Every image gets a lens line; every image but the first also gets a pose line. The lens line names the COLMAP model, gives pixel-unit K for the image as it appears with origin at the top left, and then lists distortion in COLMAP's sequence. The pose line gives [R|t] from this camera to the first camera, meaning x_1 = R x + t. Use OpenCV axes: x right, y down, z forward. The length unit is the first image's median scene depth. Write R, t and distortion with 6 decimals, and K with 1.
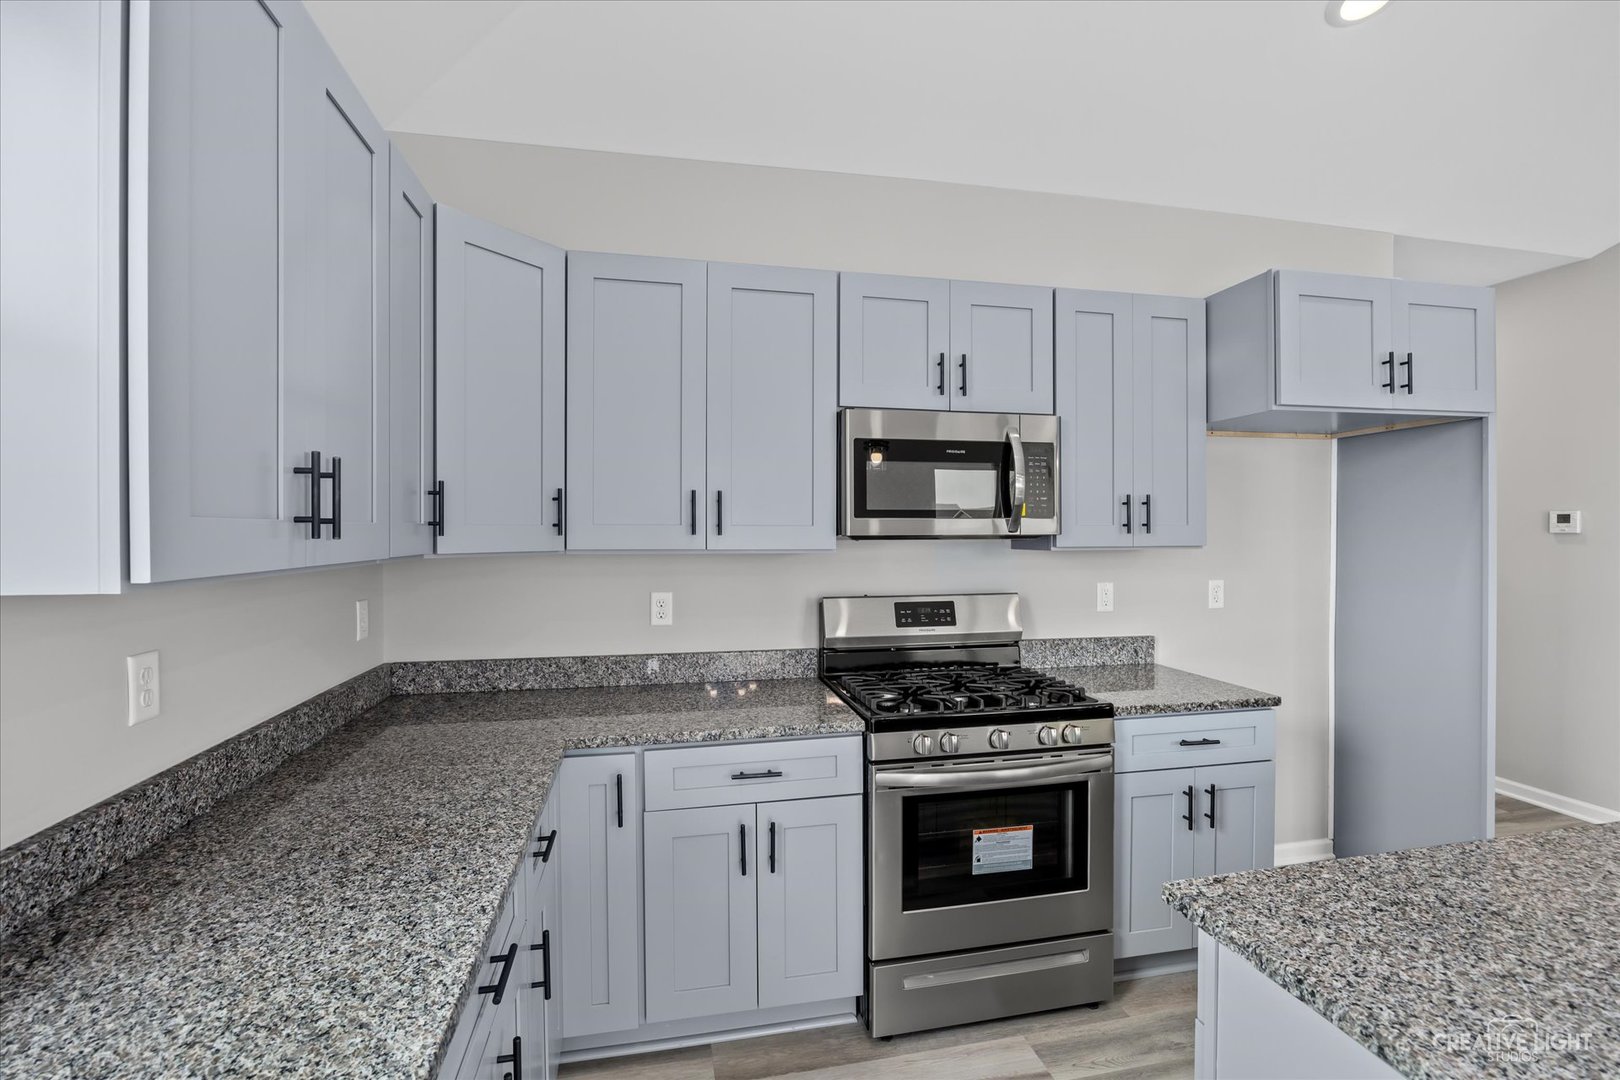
lens RADIAL K [[725.3, 0, 808.8], [0, 725.3, 538.0], [0, 0, 1]] dist [-0.015927, 0.000370]
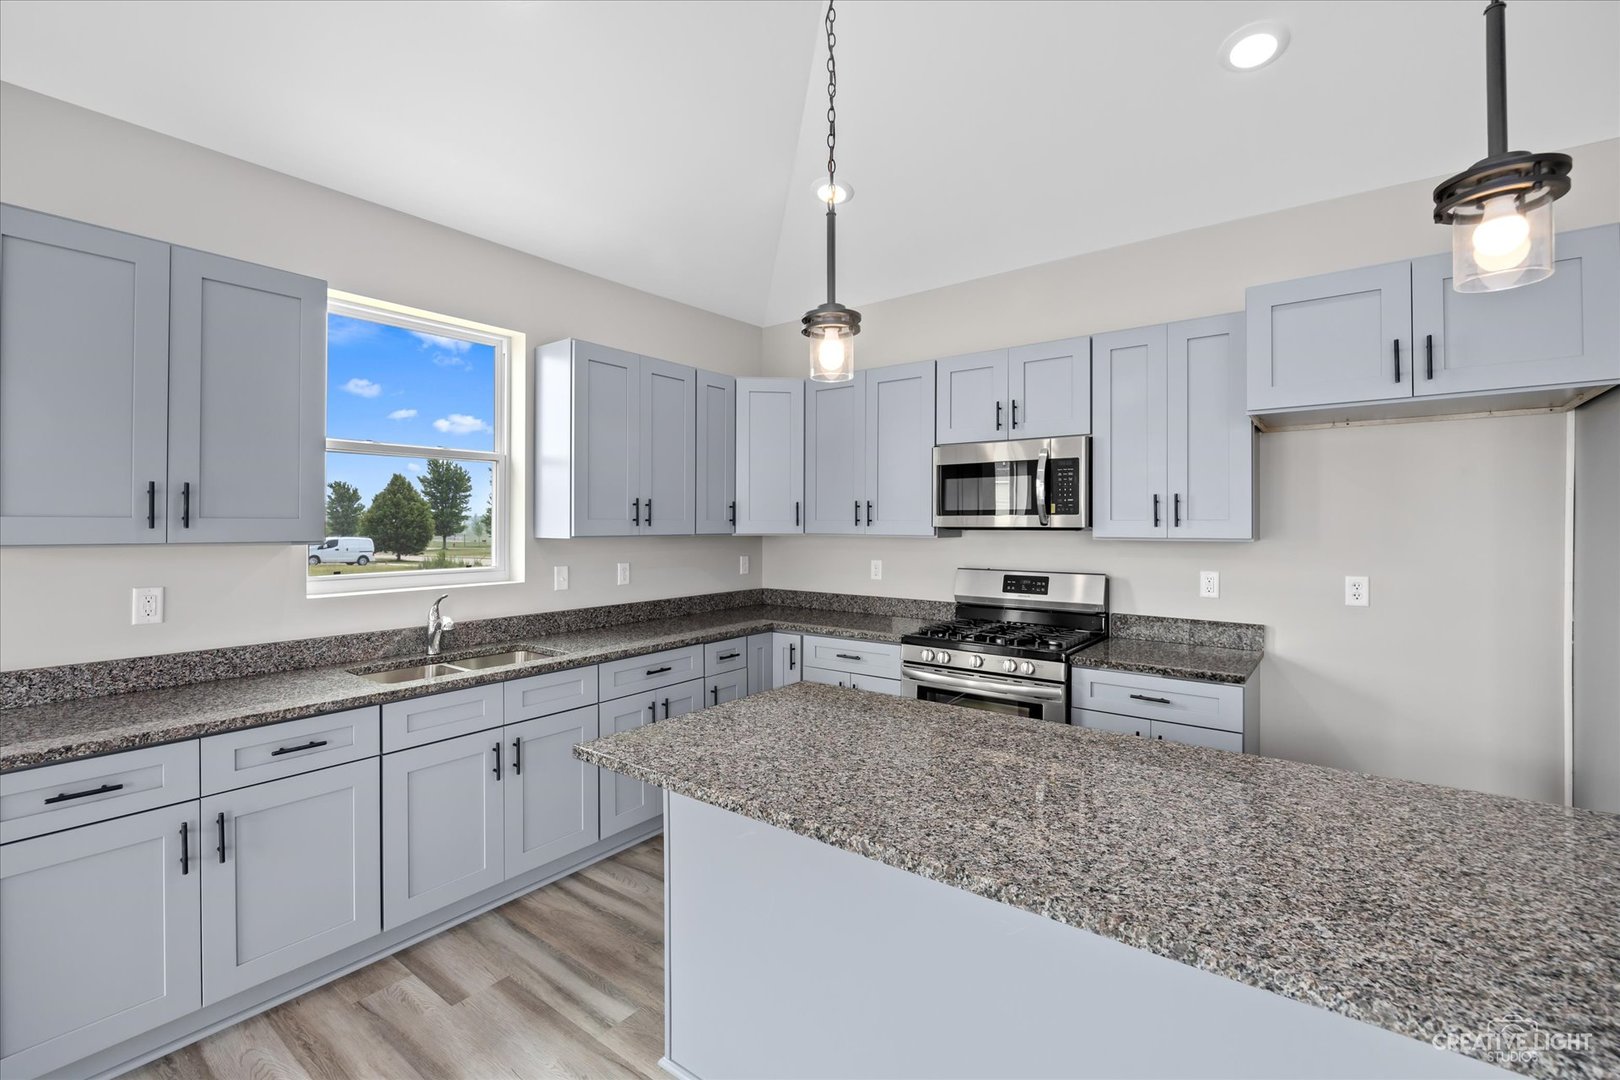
lens RADIAL K [[706.8, 0, 805.9], [0, 706.8, 524.5], [0, 0, 1]] dist [-0.010936, 0.000196]
pose [[0.651380, 0.003046, -0.758745, 1.027616], [-0.008971, 0.999953, -0.003687, -0.000354], [0.758698, 0.009208, 0.651377, -0.212508]]
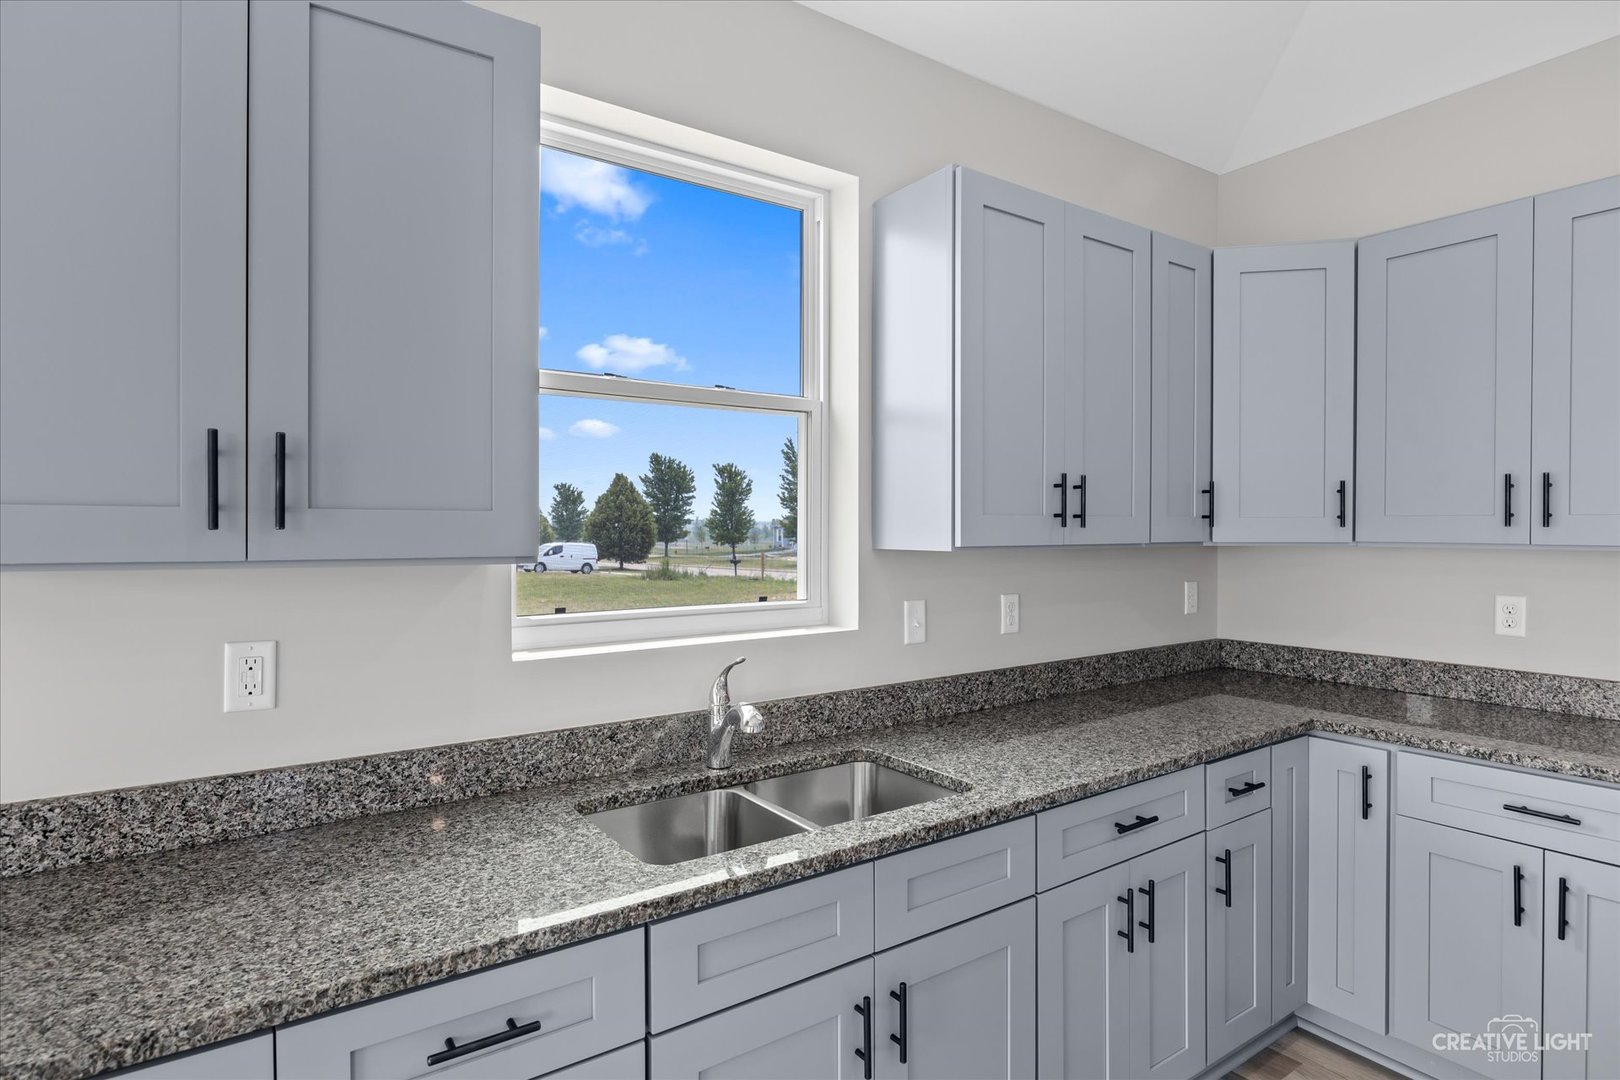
lens RADIAL K [[860.4, 0, 811.0], [0, 860.4, 534.3], [0, 0, 1]] dist [-0.003197, -0.000266]
pose [[0.392427, 0.008103, -0.919747, 0.425795], [-0.007946, 0.999954, 0.005419, 0.005520], [0.919749, 0.005181, 0.392474, -0.138092]]
